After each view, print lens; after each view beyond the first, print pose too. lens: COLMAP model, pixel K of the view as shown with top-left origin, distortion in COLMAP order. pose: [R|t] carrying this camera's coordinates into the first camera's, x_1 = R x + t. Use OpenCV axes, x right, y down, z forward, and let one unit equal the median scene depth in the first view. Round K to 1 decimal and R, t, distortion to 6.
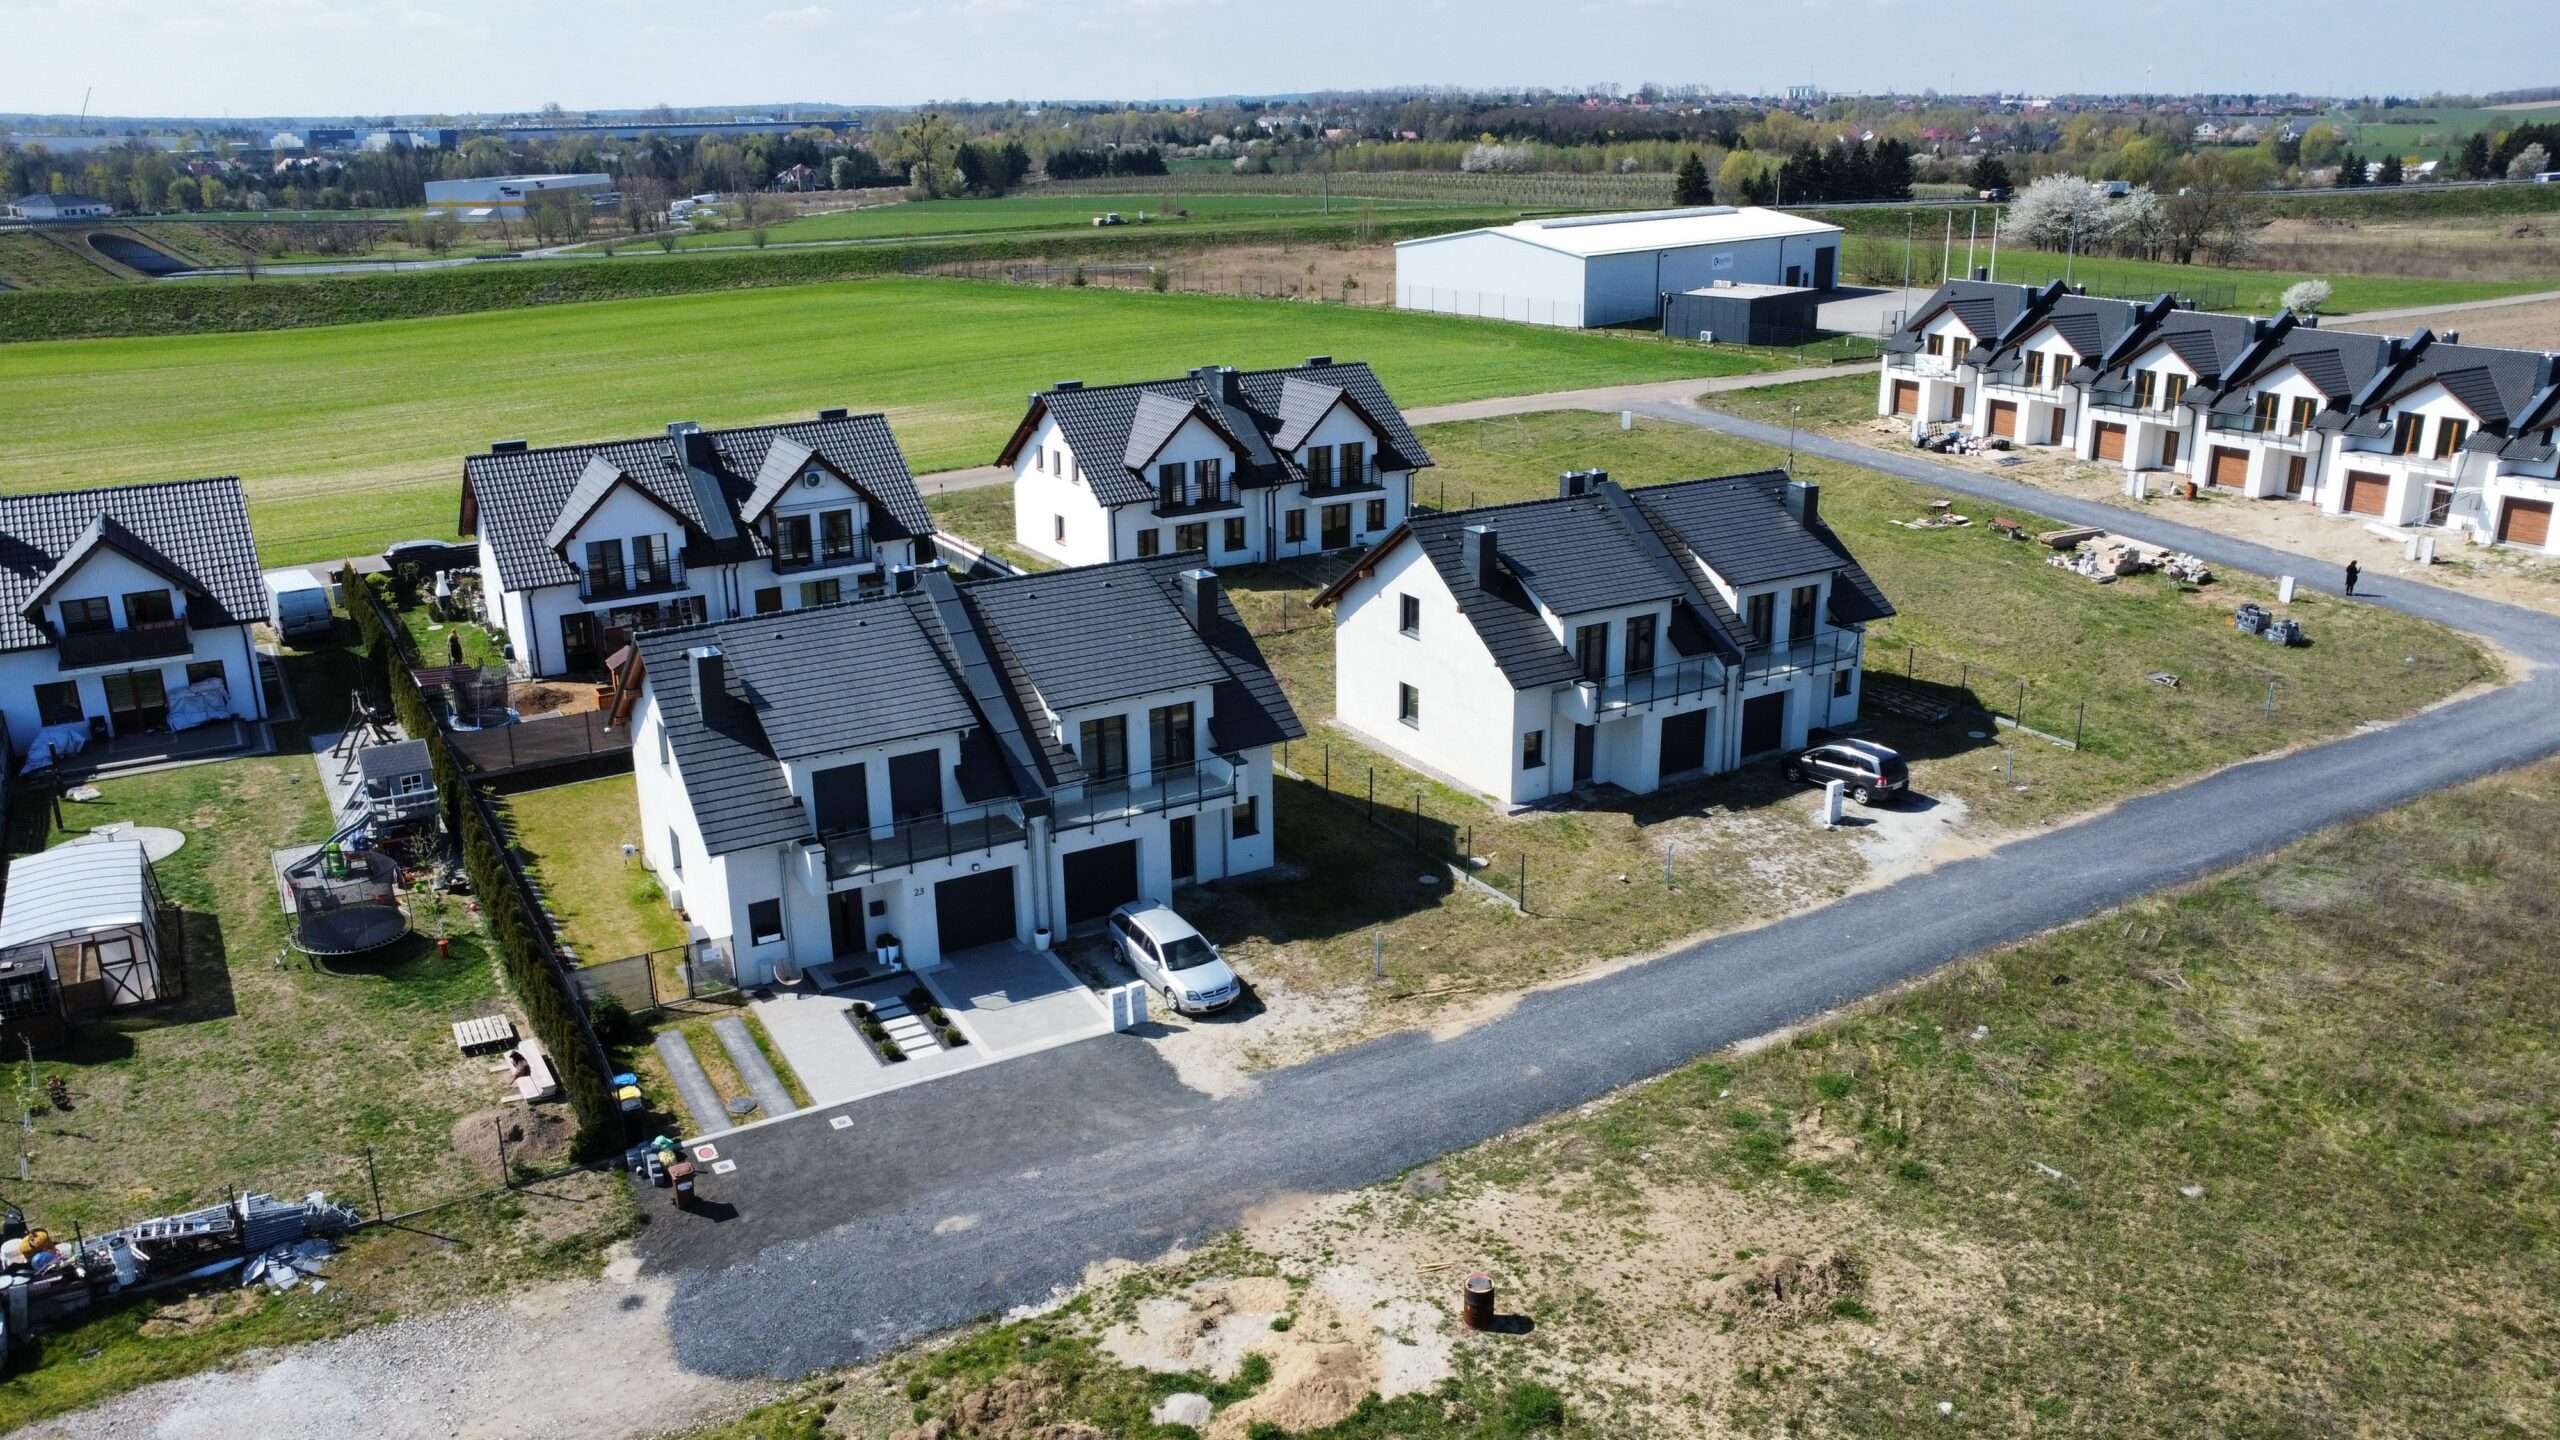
lens RADIAL K [[1902.5, 0, 1281.9], [0, 1902.5, 705.6], [0, 0, 1]] dist [-0.142476, 0.211692]
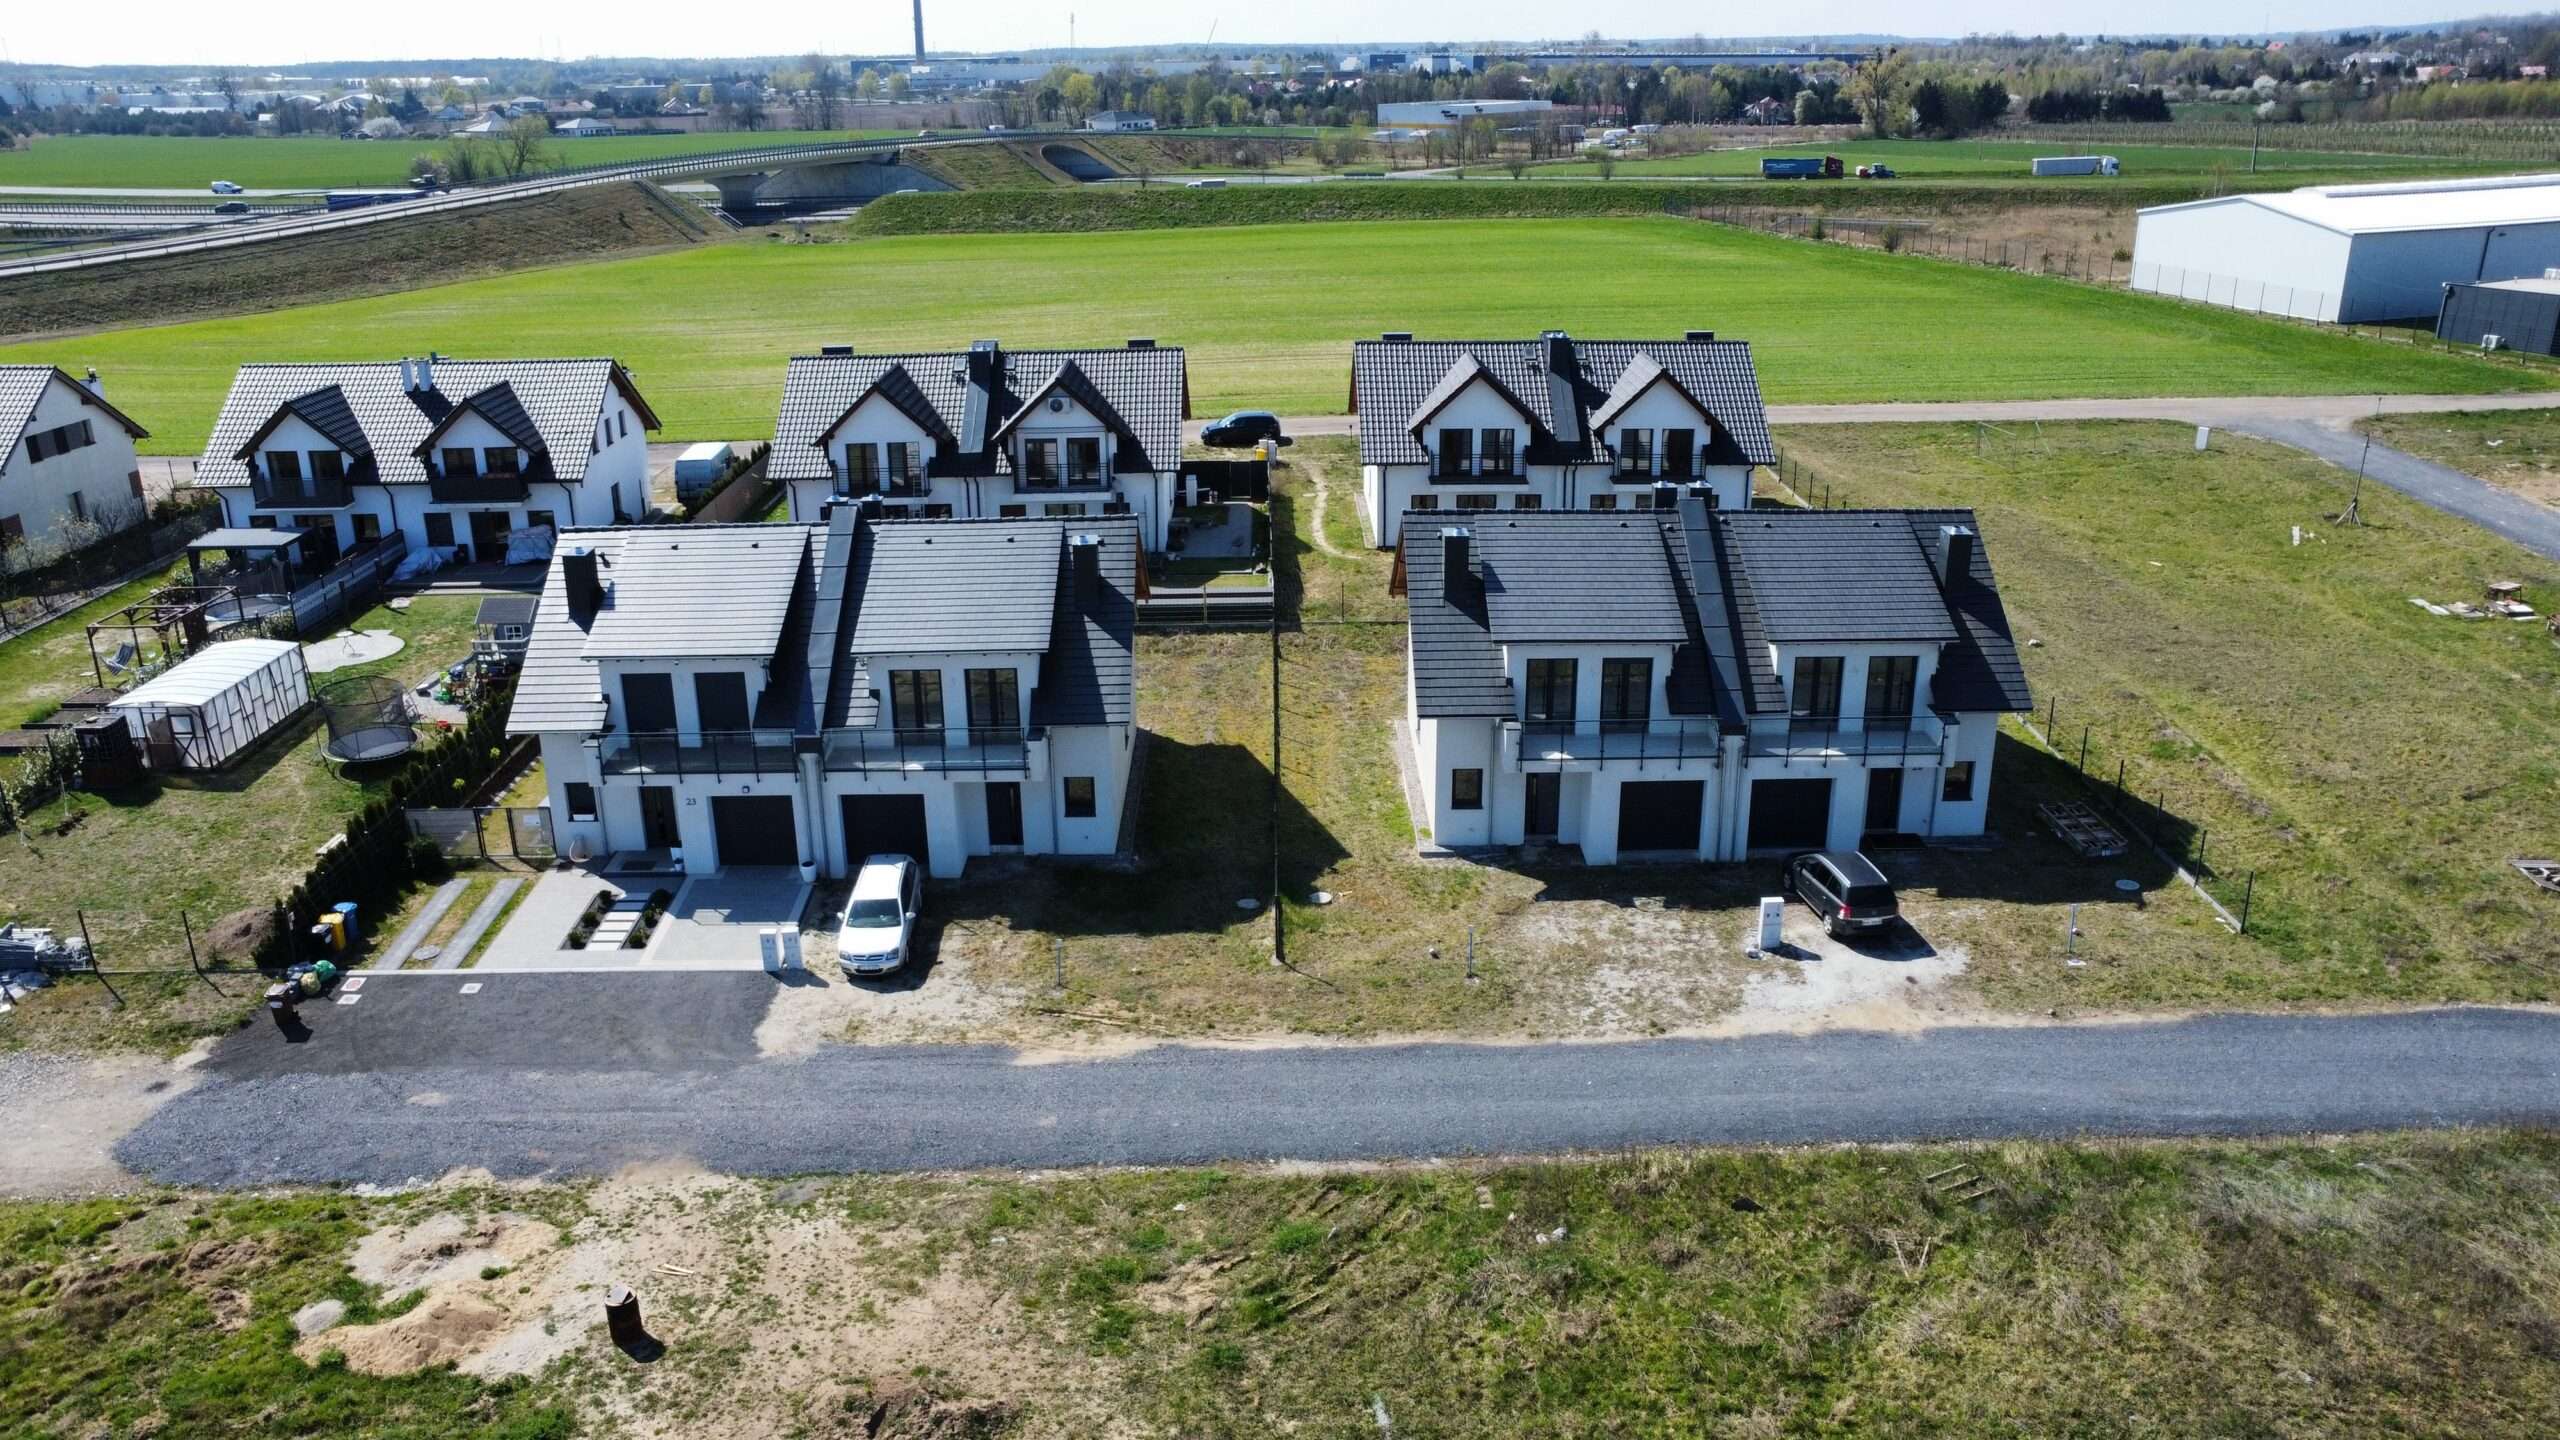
lens RADIAL K [[1902.5, 0, 1281.9], [0, 1902.5, 705.6], [0, 0, 1]] dist [-0.142476, 0.211692]
pose [[0.862627, 0.168435, -0.476974, 0.474826], [-0.152130, 0.985666, 0.072939, -0.066213], [0.482422, 0.009643, 0.875886, 0.192441]]
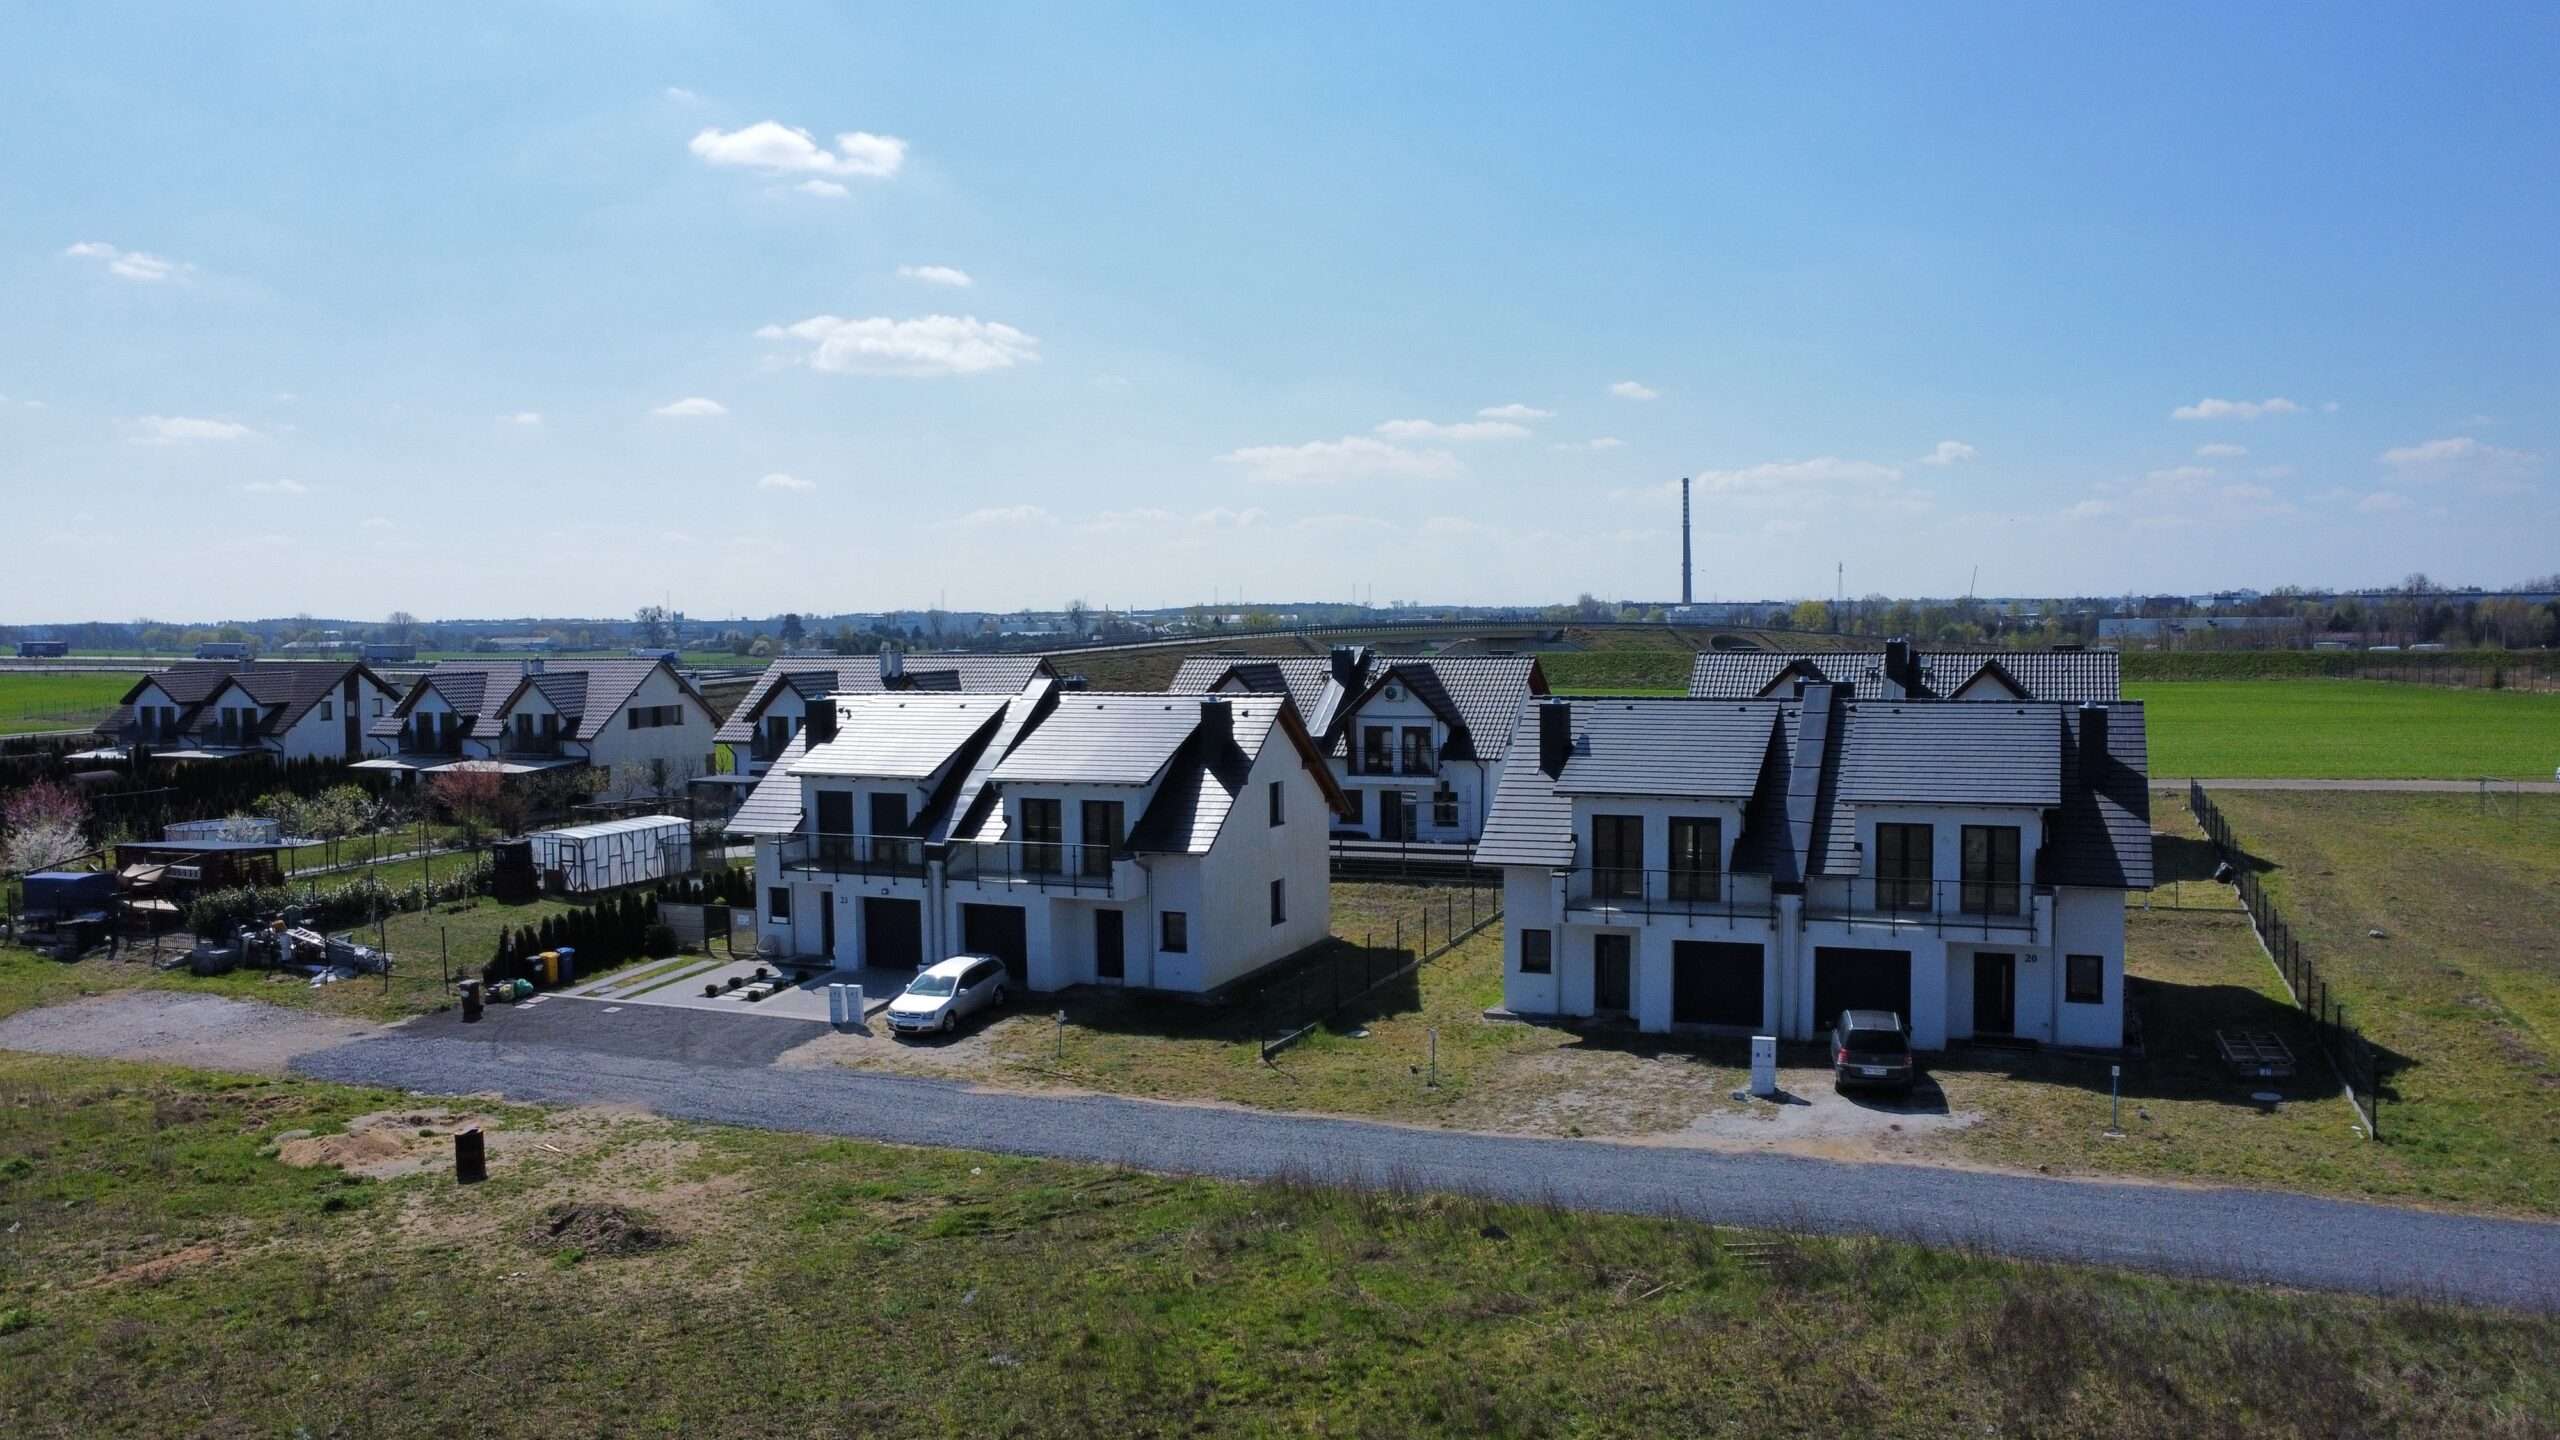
lens RADIAL K [[1902.5, 0, 1281.9], [0, 1902.5, 705.6], [0, 0, 1]] dist [-0.142476, 0.211692]
pose [[0.596216, 0.041725, -0.801739, 0.749432], [-0.239095, 0.962561, -0.127709, 0.053694], [0.766394, 0.267833, 0.583871, 0.389801]]
